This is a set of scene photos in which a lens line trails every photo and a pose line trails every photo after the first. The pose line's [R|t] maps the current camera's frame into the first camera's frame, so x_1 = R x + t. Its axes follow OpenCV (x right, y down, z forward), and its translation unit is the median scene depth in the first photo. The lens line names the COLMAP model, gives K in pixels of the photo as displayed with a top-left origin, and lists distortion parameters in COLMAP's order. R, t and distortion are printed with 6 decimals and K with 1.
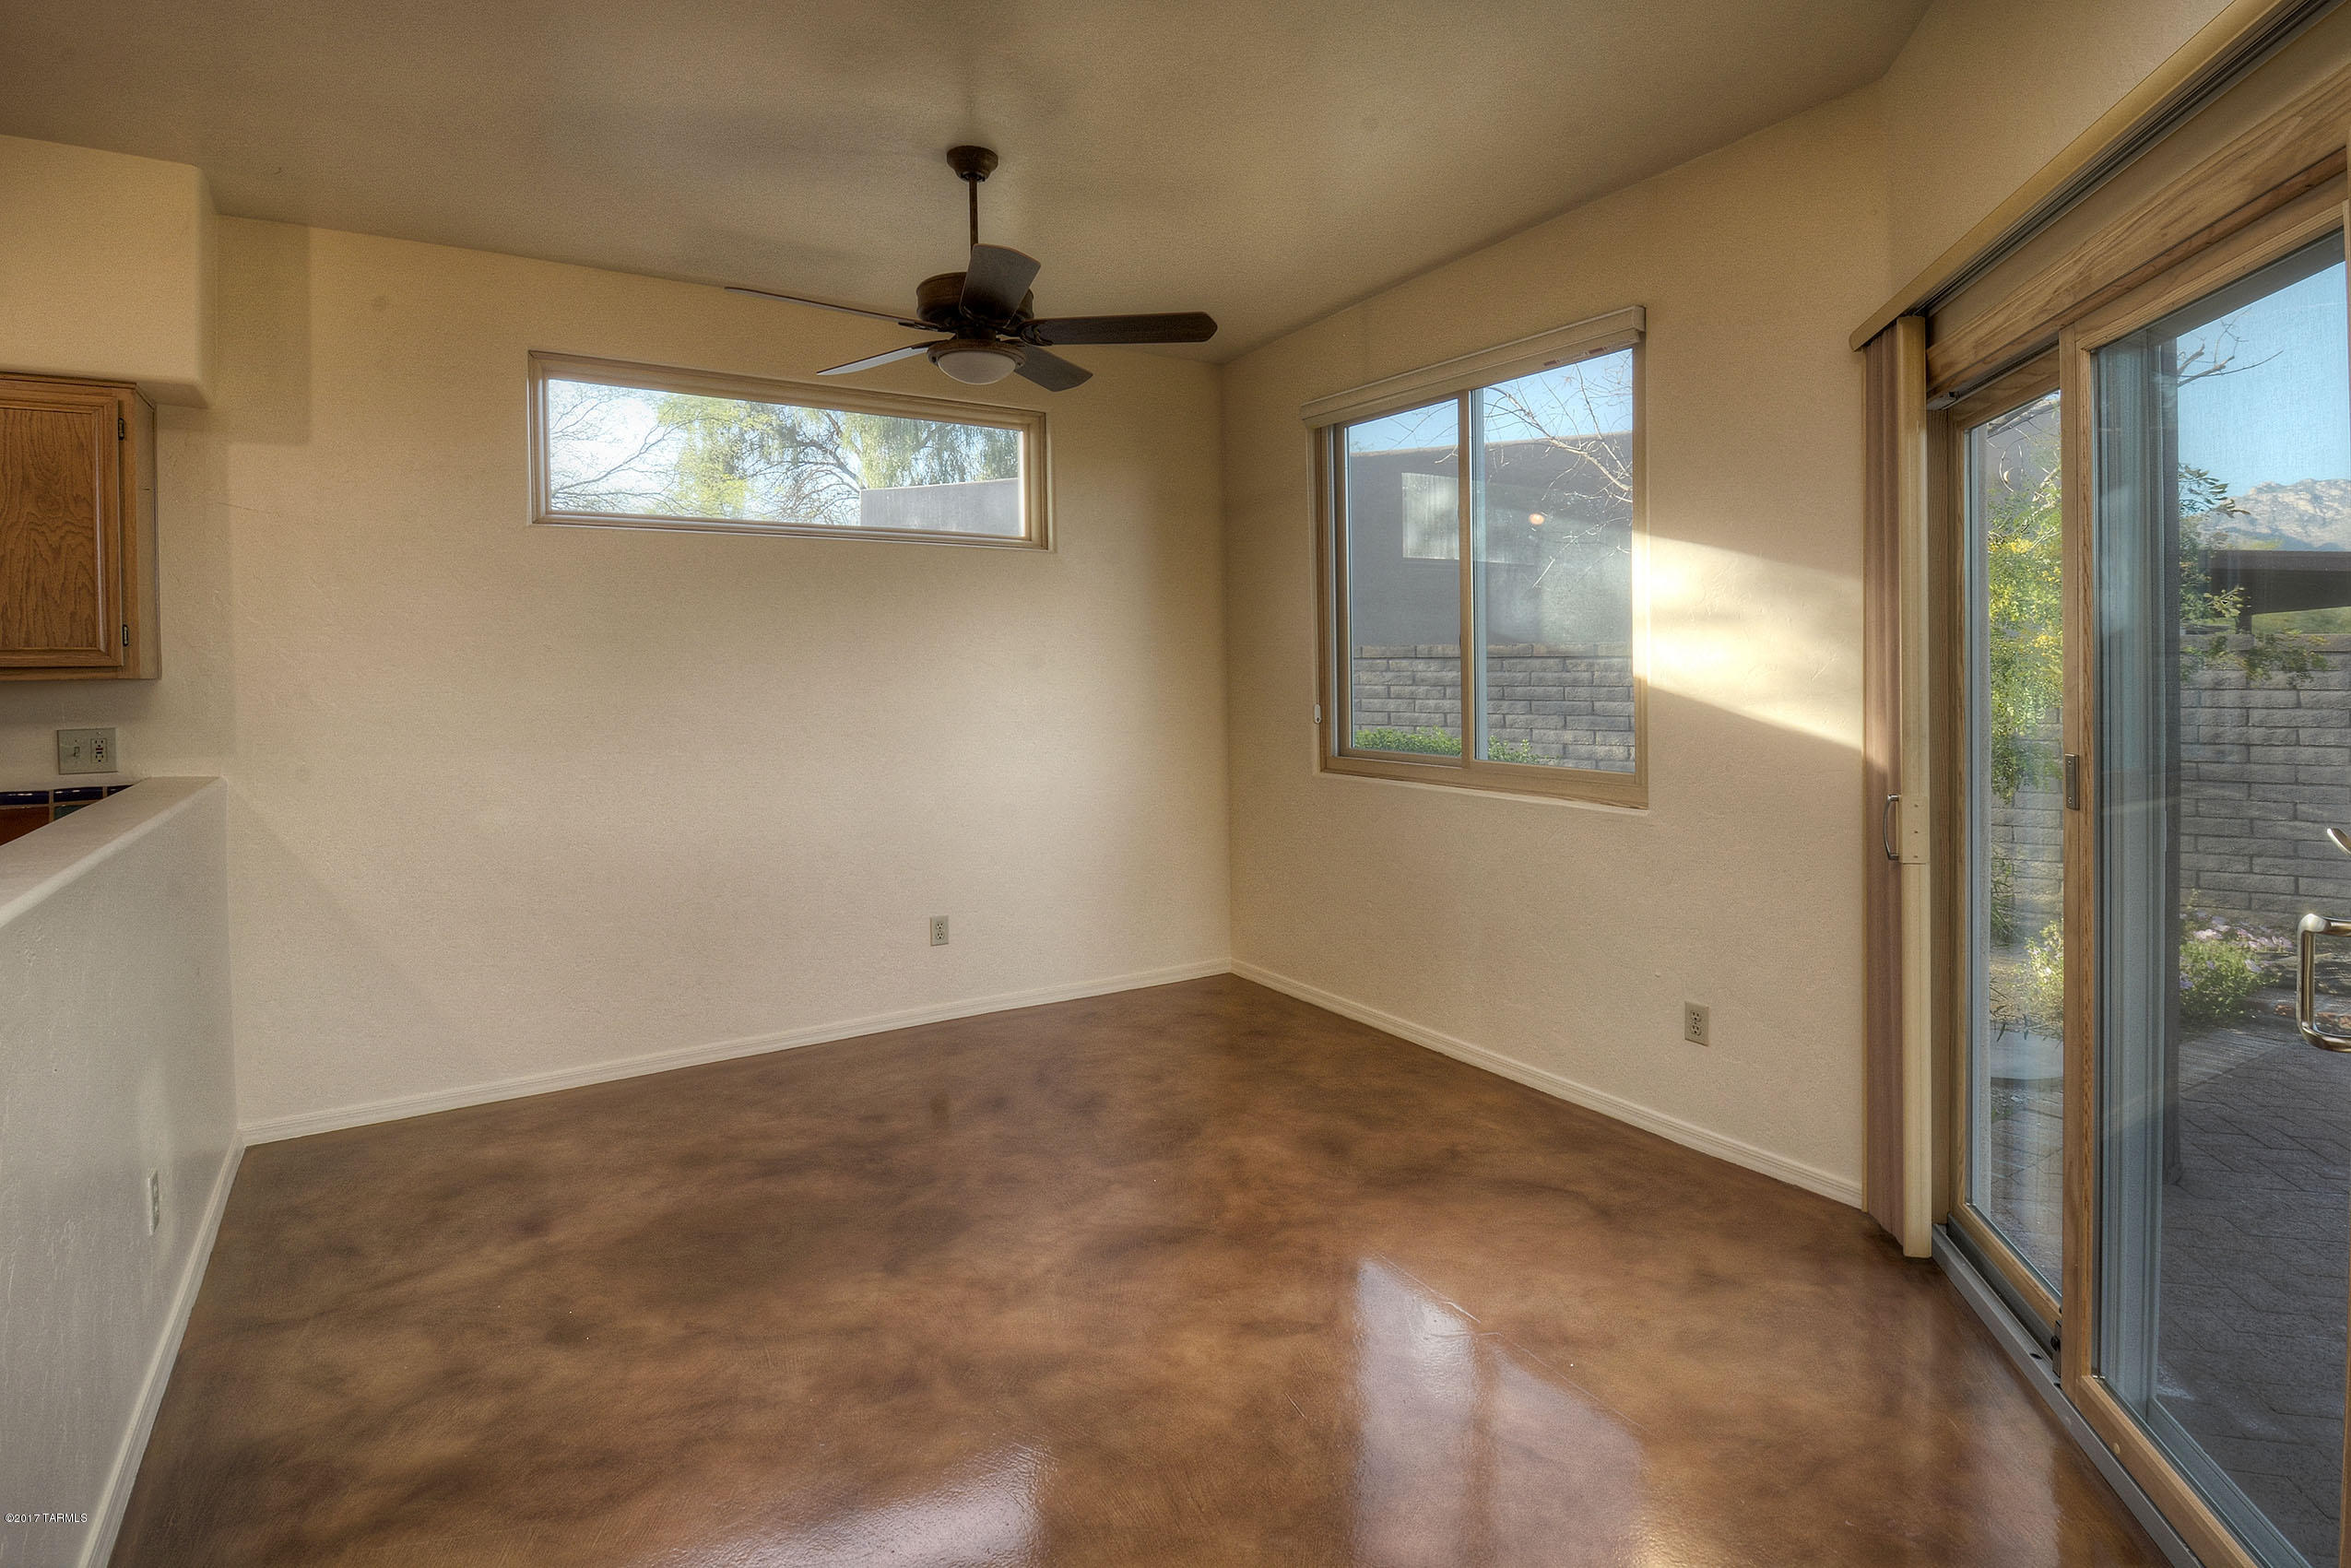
lens RADIAL K [[1199.7, 0, 1157.6], [0, 1199.7, 703.0], [0, 0, 1]] dist [0.003158, -0.015359]
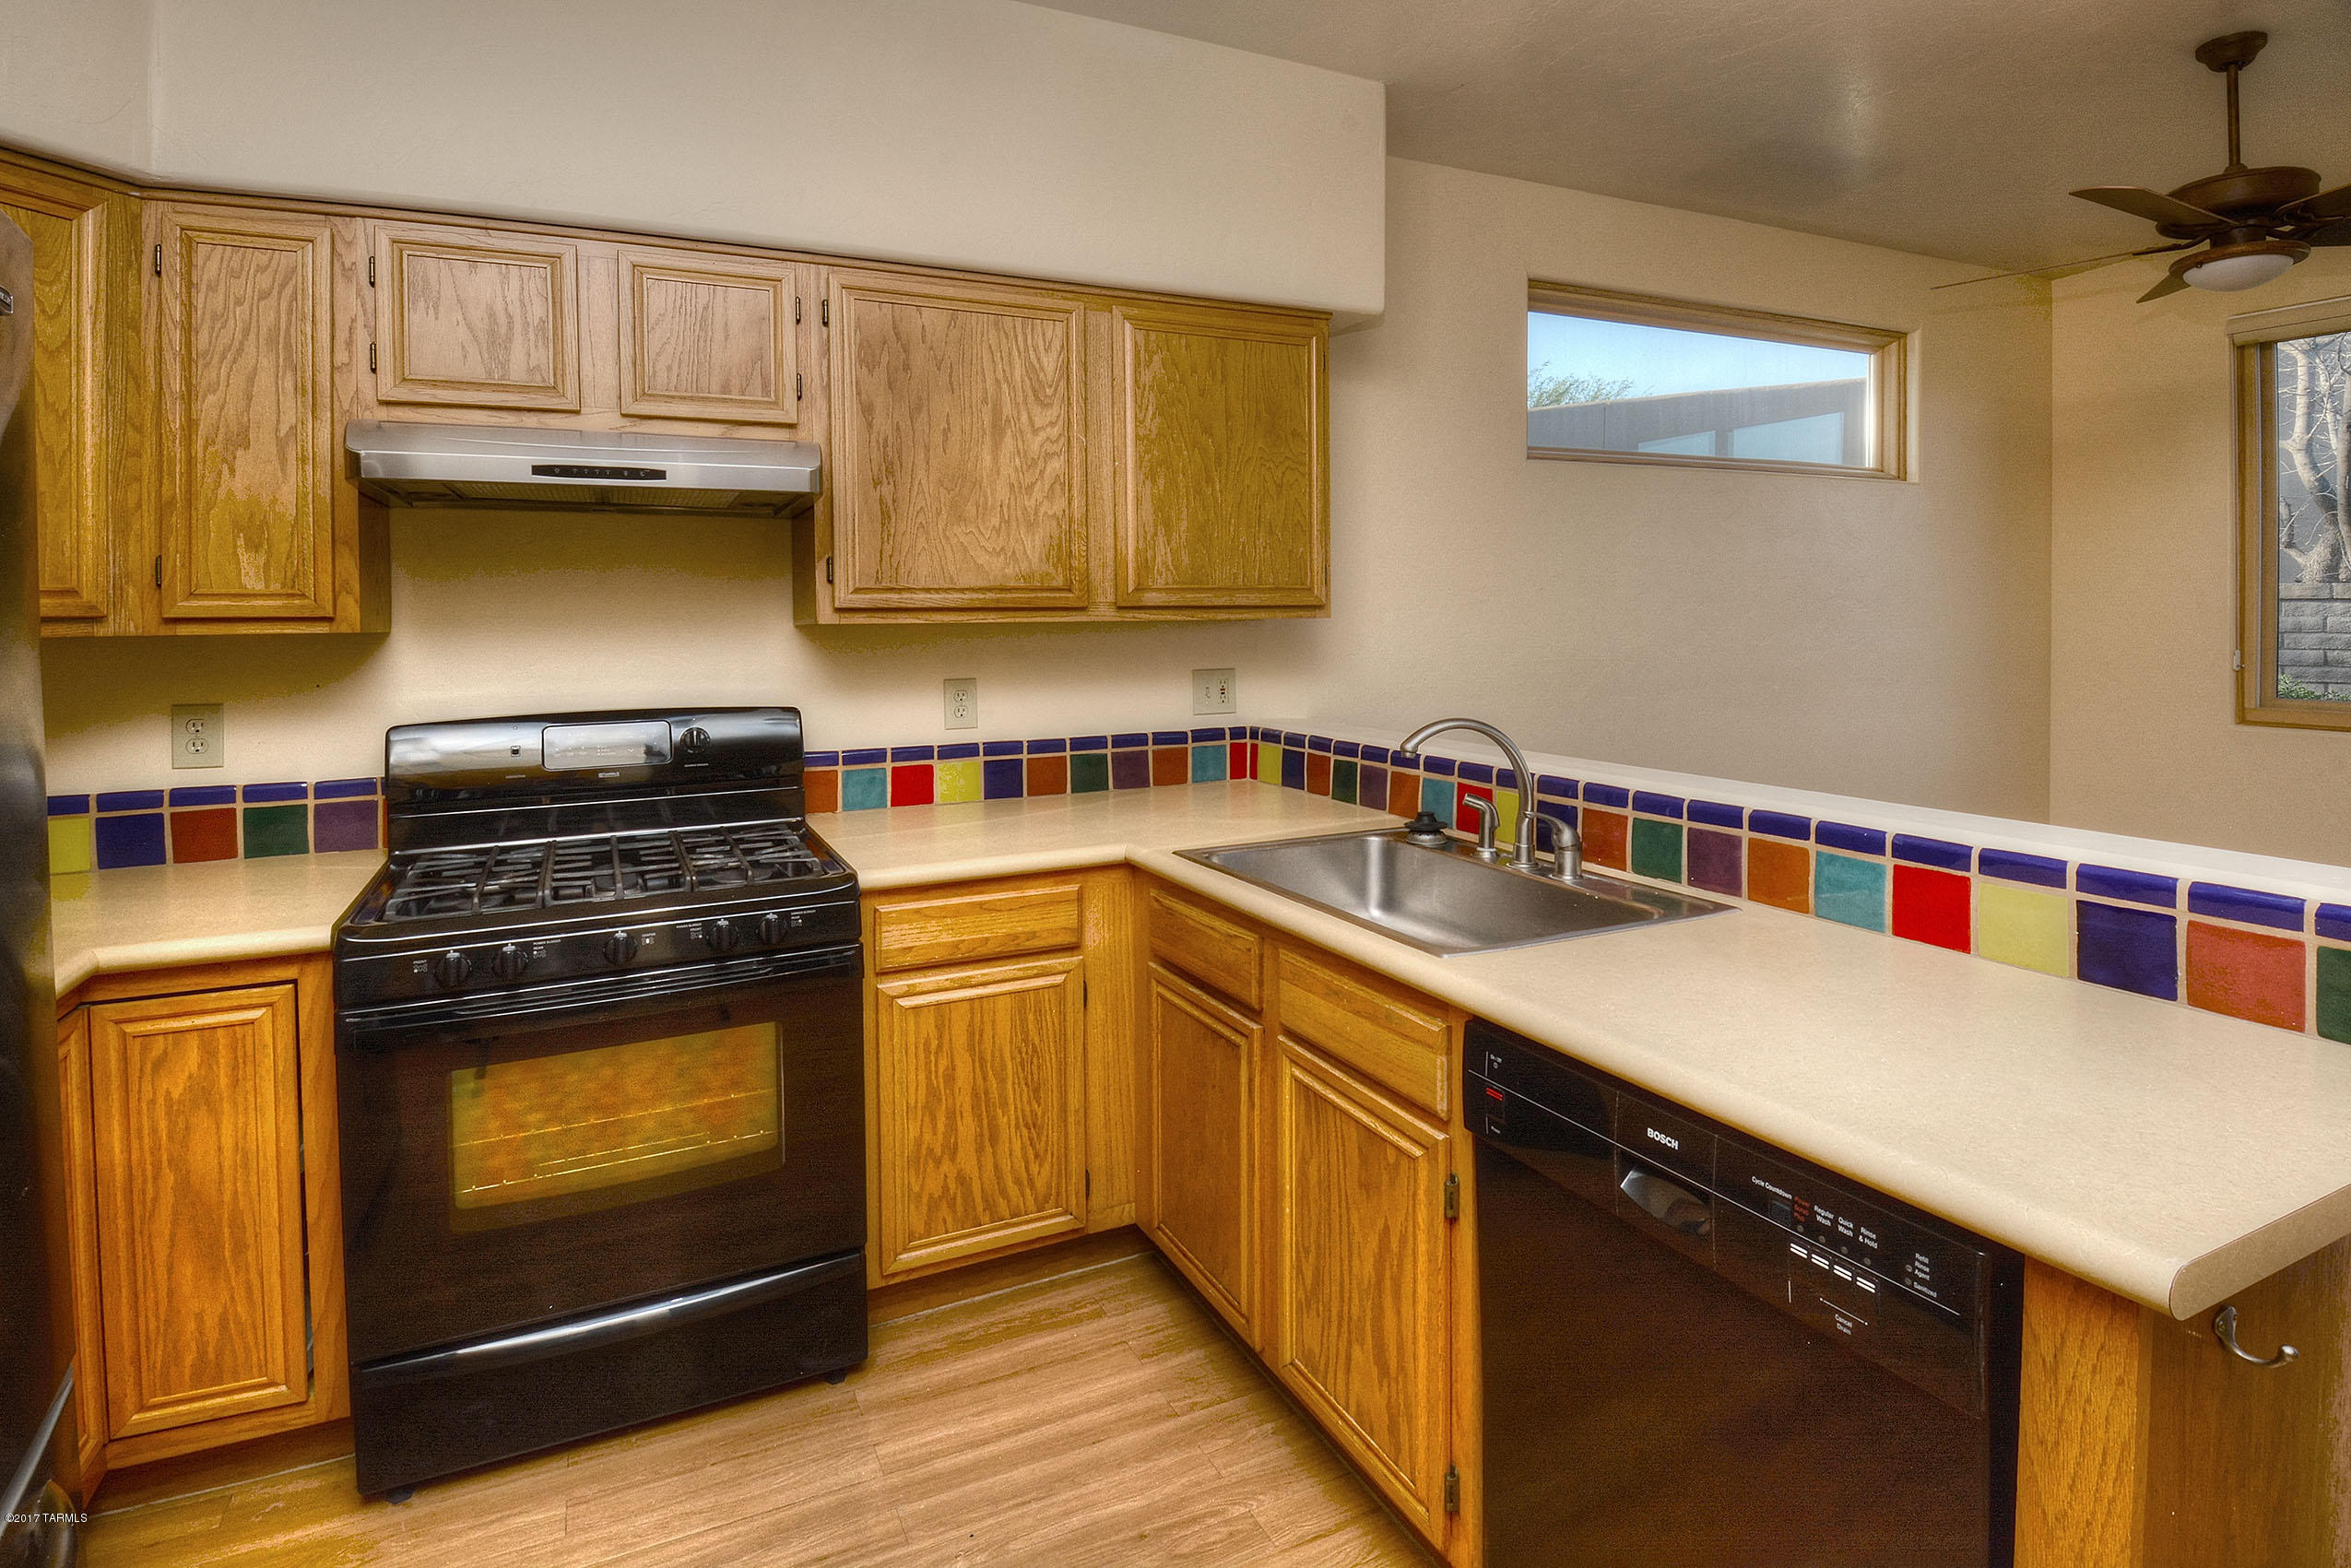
lens RADIAL K [[1199.7, 0, 1184.7], [0, 1199.7, 674.5], [0, 0, 1]] dist [0.003158, -0.015359]
pose [[0.991424, 0.006472, -0.130522, -0.825913], [-0.003819, 0.999781, 0.020564, 0.005725], [0.130627, -0.019889, 0.991232, 0.009327]]
